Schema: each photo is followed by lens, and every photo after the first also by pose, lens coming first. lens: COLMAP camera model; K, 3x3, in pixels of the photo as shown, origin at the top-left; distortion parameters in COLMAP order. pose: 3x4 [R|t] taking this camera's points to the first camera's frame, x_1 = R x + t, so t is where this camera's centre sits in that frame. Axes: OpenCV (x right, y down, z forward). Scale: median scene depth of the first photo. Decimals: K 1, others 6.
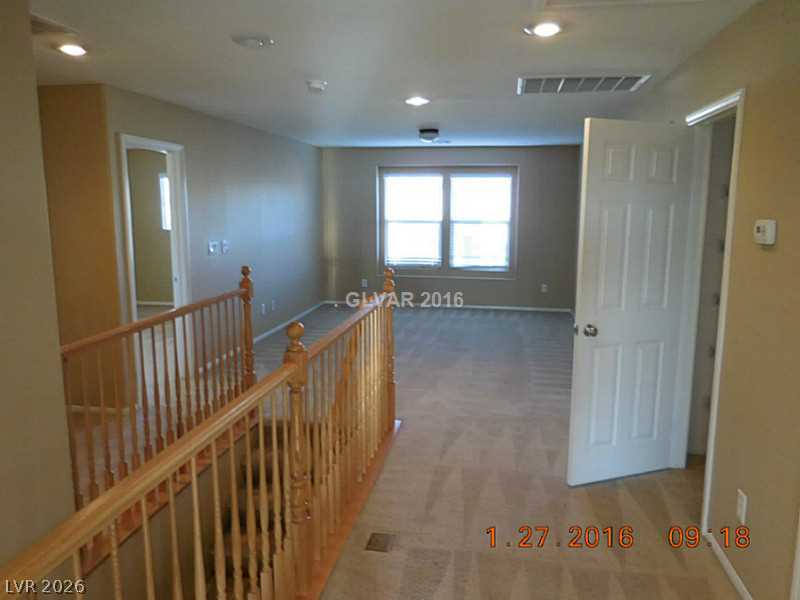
lens RADIAL K [[606.4, 0, 402.8], [0, 606.4, 298.8], [0, 0, 1]] dist [-0.010203, -0.000633]
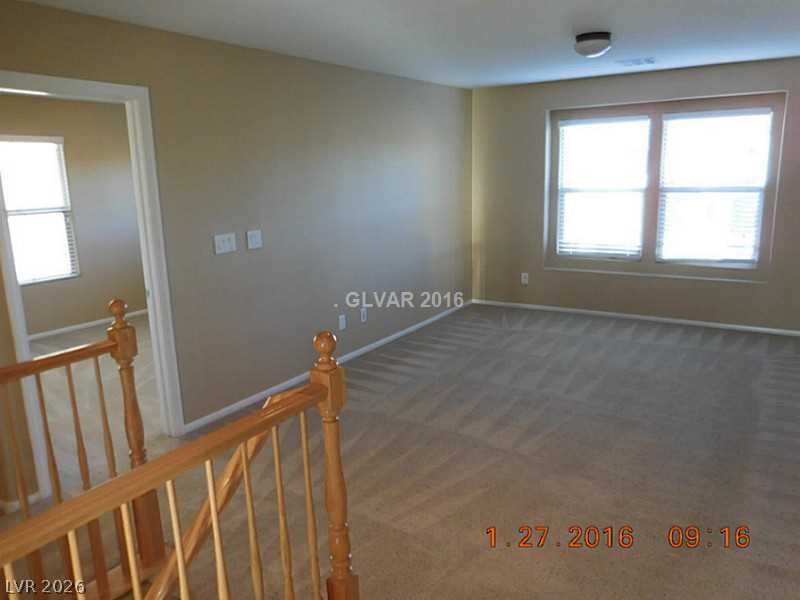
lens RADIAL K [[606.4, 0, 396.4], [0, 606.4, 304.5], [0, 0, 1]] dist [-0.010203, -0.000633]
pose [[0.915742, 0.055048, -0.397977, 0.084863], [-0.028346, 0.996953, 0.072673, -0.043283], [0.400765, -0.055268, 0.914512, 0.282843]]
